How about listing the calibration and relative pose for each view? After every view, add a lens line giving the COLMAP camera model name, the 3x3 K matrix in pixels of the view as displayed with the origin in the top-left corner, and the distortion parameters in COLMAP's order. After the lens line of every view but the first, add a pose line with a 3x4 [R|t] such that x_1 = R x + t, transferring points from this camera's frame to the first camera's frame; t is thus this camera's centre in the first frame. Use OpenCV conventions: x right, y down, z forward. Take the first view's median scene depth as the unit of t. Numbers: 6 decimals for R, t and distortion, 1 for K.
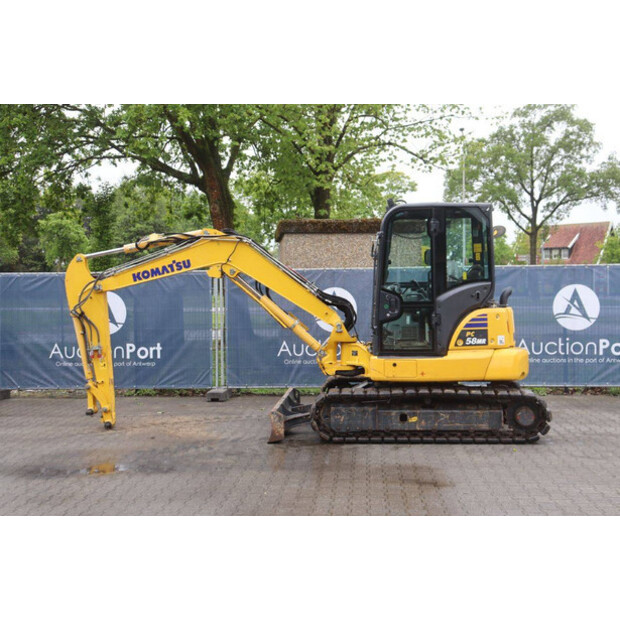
lens RADIAL K [[807.7, 0, 310.0], [0, 807.7, 310.0], [0, 0, 1]] dist [-0.013511, 0.311555]
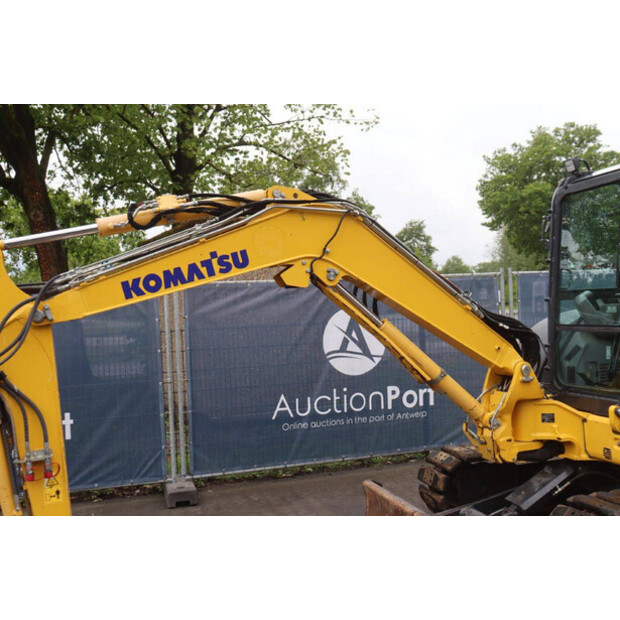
lens RADIAL K [[707.2, 0, 313.0], [0, 707.2, 308.2], [0, 0, 1]] dist [-0.027930, 0.022500]
pose [[0.927442, -0.028981, 0.372841, -0.268345], [0.043027, 0.998641, -0.029404, -0.014303], [-0.371482, 0.043313, 0.927429, 0.599836]]
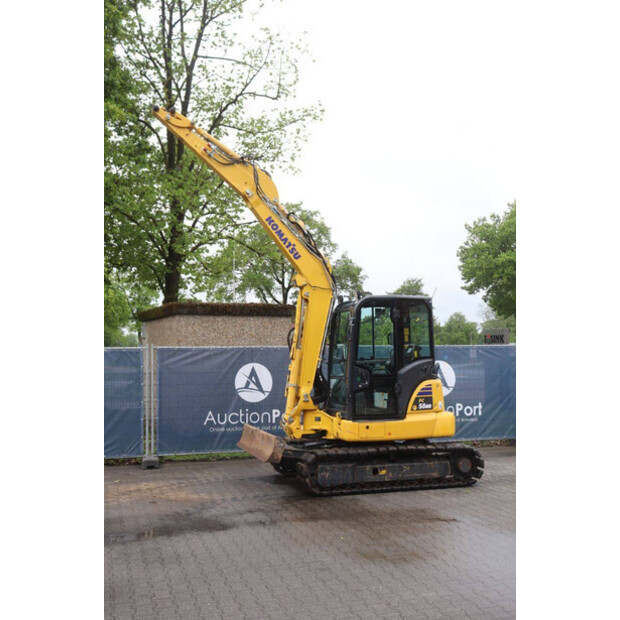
lens RADIAL K [[732.3, 0, 310.0], [0, 732.3, 310.0], [0, 0, 1]] dist [-0.023621, 0.002882]
pose [[0.934995, 0.025858, 0.353718, -0.332675], [0.009344, 0.995196, -0.097454, -0.000900], [-0.354539, 0.094424, 0.930262, -0.005510]]
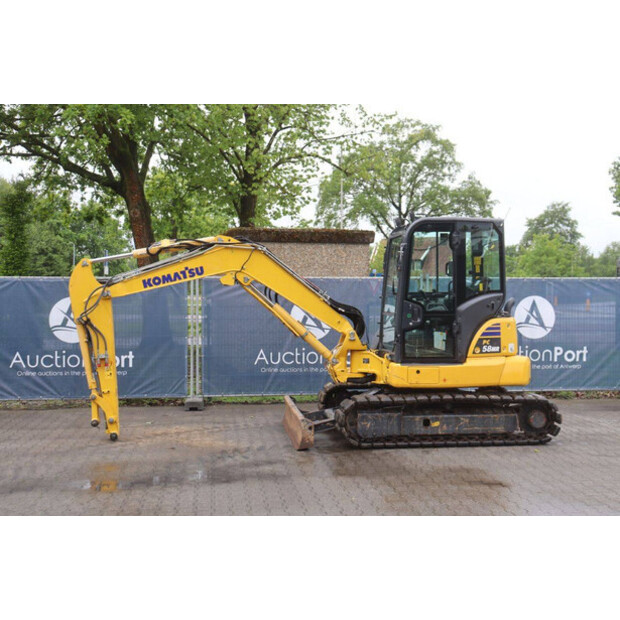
lens RADIAL K [[807.7, 0, 310.0], [0, 807.7, 310.0], [0, 0, 1]] dist [-0.013511, 0.311555]
pose [[0.980819, 0.008377, 0.194739, -0.211797], [-0.006376, 0.999920, -0.010901, 0.000655], [-0.194814, 0.009451, 0.980795, 0.007488]]
